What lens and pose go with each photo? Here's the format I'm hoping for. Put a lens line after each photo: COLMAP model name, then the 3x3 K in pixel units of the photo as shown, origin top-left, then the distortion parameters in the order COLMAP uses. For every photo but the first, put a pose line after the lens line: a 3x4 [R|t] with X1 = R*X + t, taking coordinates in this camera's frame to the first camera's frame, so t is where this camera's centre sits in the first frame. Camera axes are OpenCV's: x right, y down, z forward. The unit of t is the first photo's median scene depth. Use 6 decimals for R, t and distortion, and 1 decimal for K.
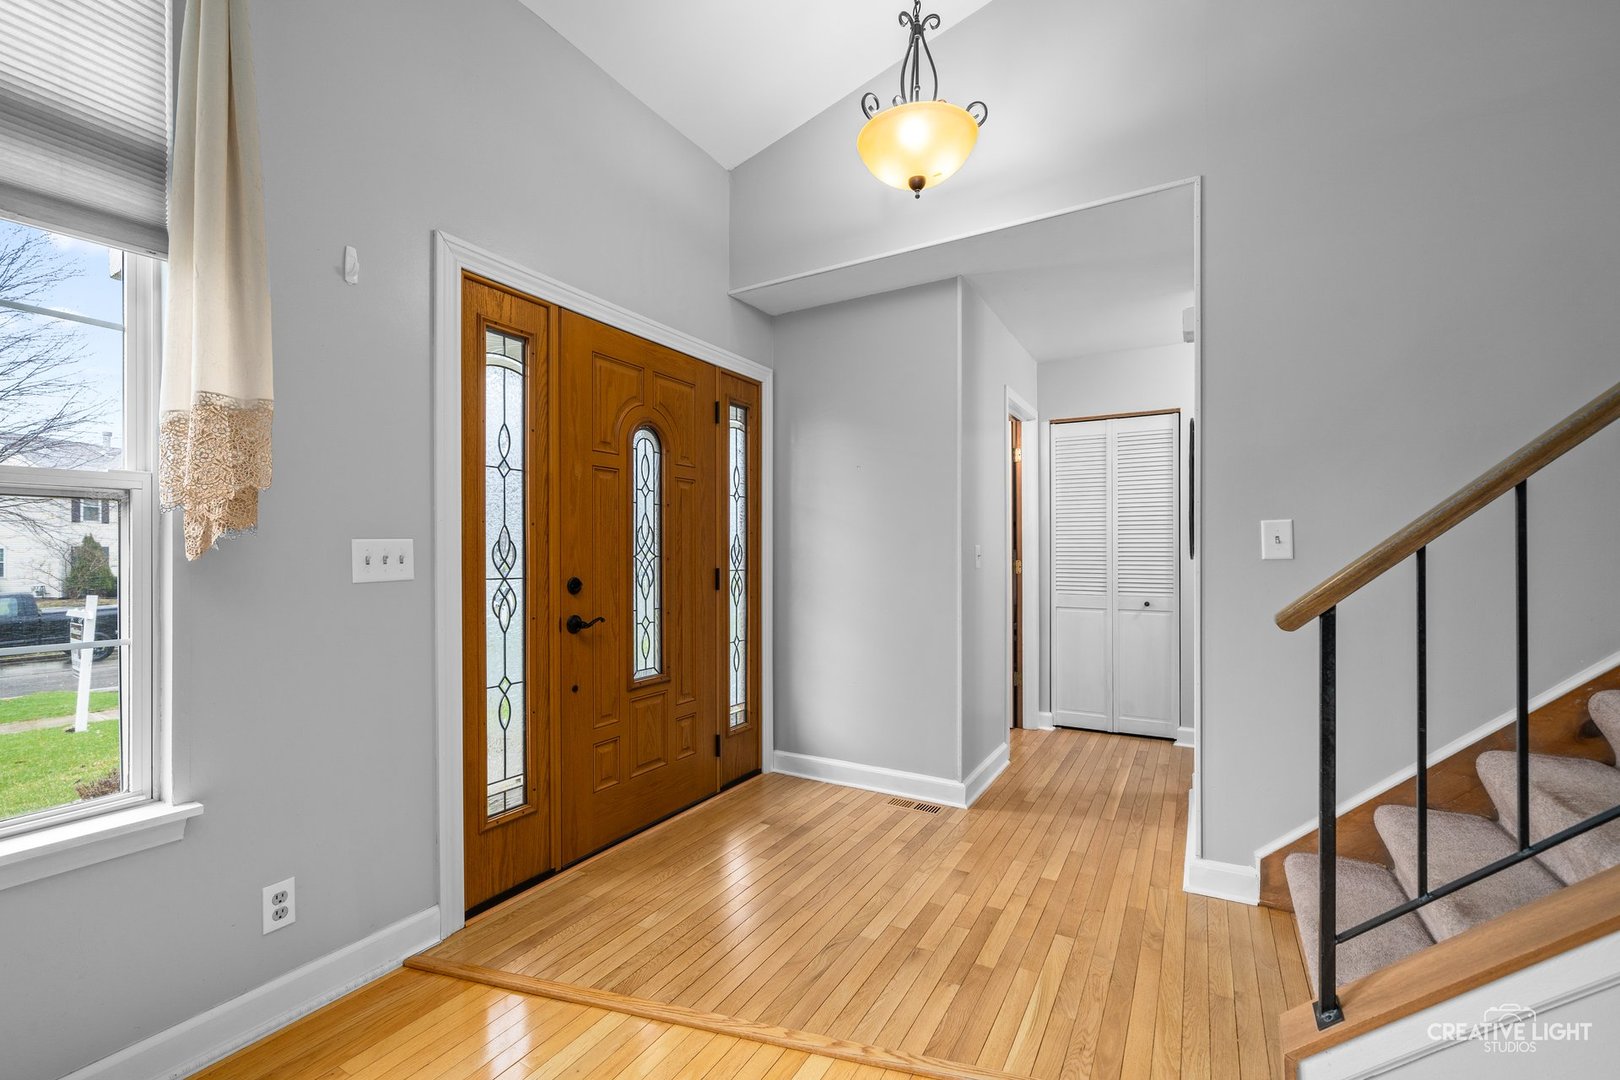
lens RADIAL K [[686.4, 0, 801.5], [0, 686.4, 553.7], [0, 0, 1]] dist [-0.001118, 0.000074]
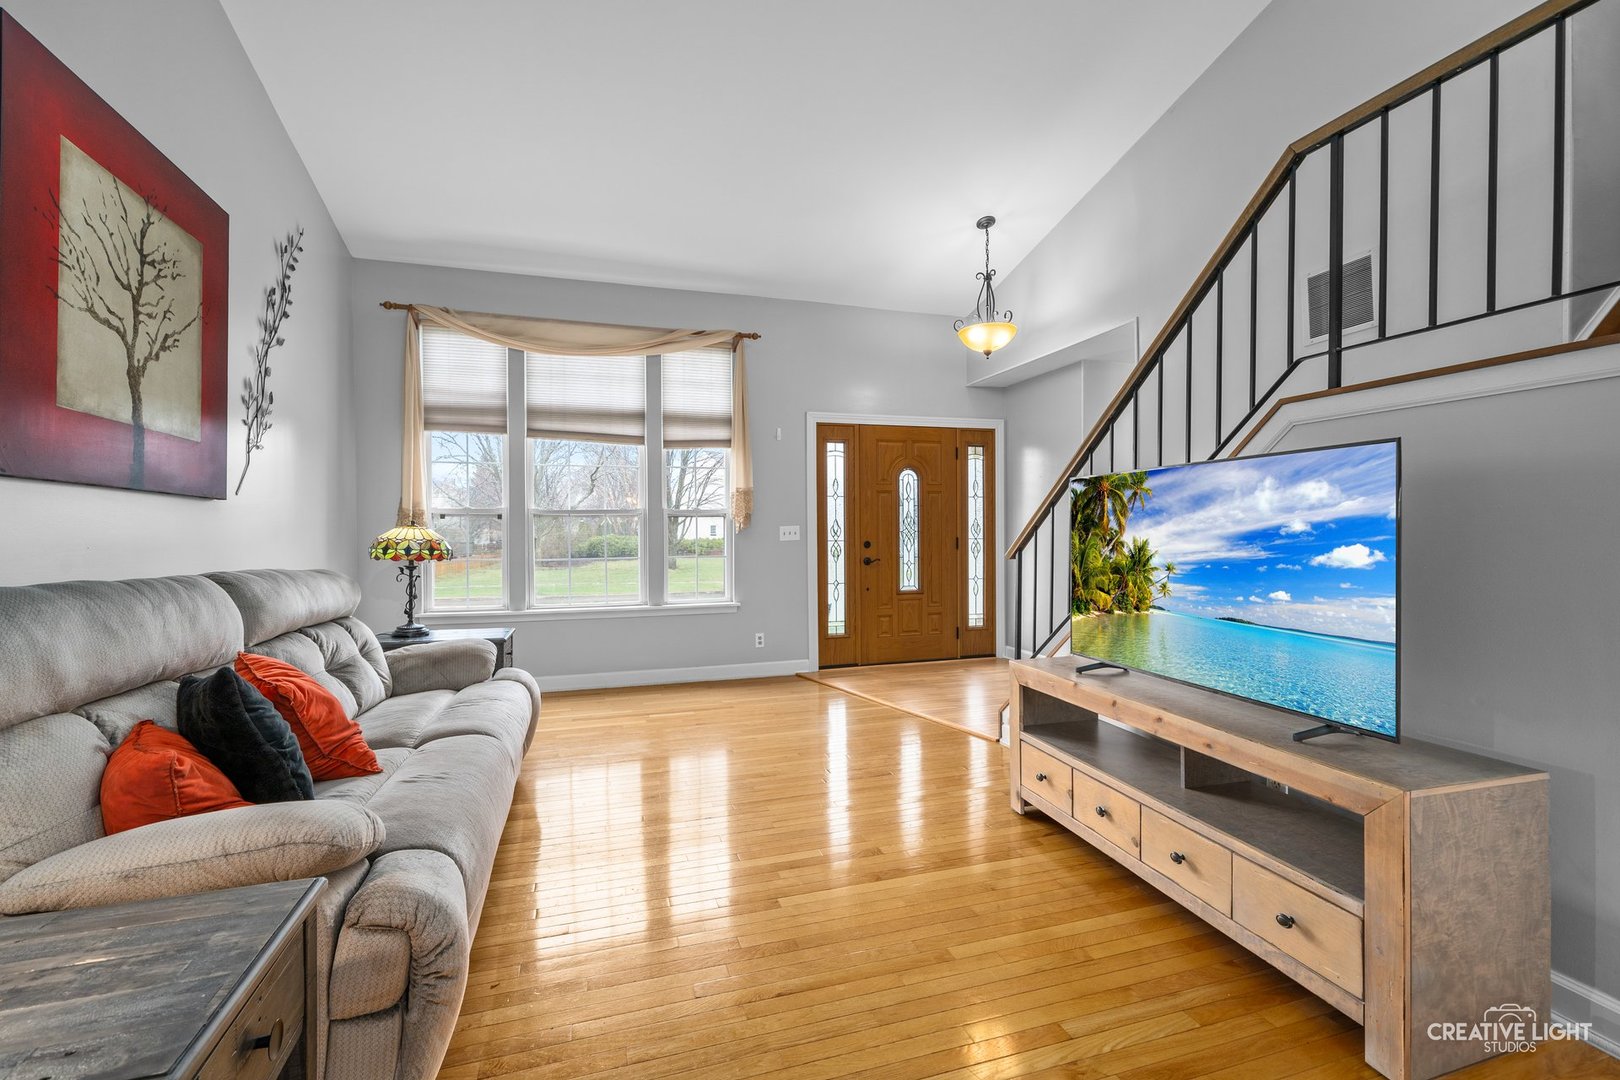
lens RADIAL K [[727.2, 0, 812.0], [0, 727.2, 539.4], [0, 0, 1]] dist [0.003109, 0.000224]
pose [[0.750420, 0.002941, -0.660955, 1.092215], [0.008900, 0.999854, 0.014553, -0.006646], [0.660902, -0.016804, 0.750284, -0.907654]]
